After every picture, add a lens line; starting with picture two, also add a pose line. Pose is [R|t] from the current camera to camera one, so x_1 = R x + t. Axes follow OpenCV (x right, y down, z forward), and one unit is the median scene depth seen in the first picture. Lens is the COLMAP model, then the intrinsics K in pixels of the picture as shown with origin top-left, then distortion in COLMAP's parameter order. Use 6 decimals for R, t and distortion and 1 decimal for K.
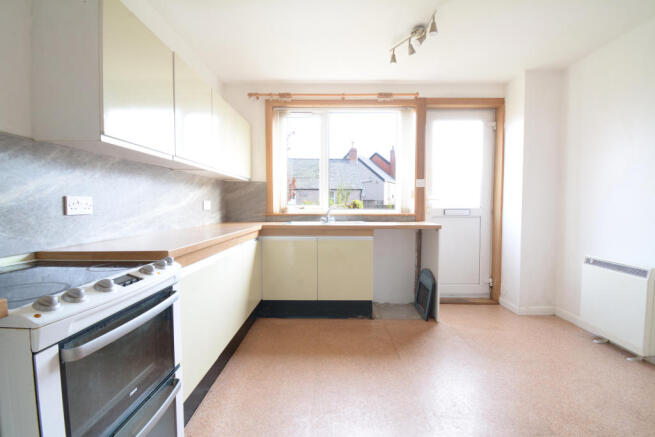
lens RADIAL K [[289.6, 0, 327.5], [0, 289.6, 218.5], [0, 0, 1]] dist [-0.000396, -0.000231]
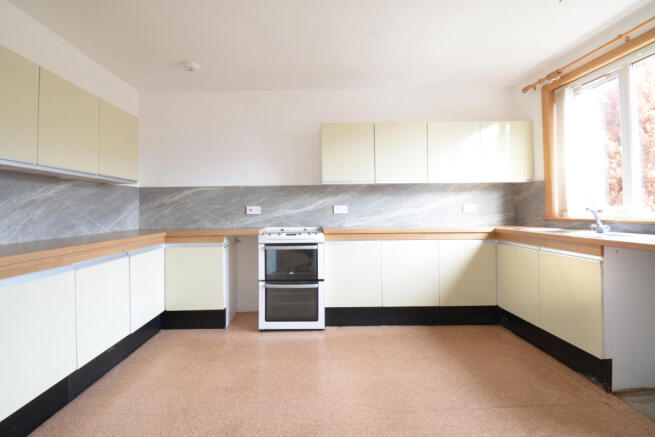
lens RADIAL K [[289.6, 0, 327.5], [0, 289.6, 218.5], [0, 0, 1]] dist [-0.000396, -0.000231]
pose [[0.092591, 0.033753, -0.995132, 0.612215], [-0.034013, 0.998949, 0.030718, -0.018195], [0.995123, 0.031003, 0.093641, 0.287050]]
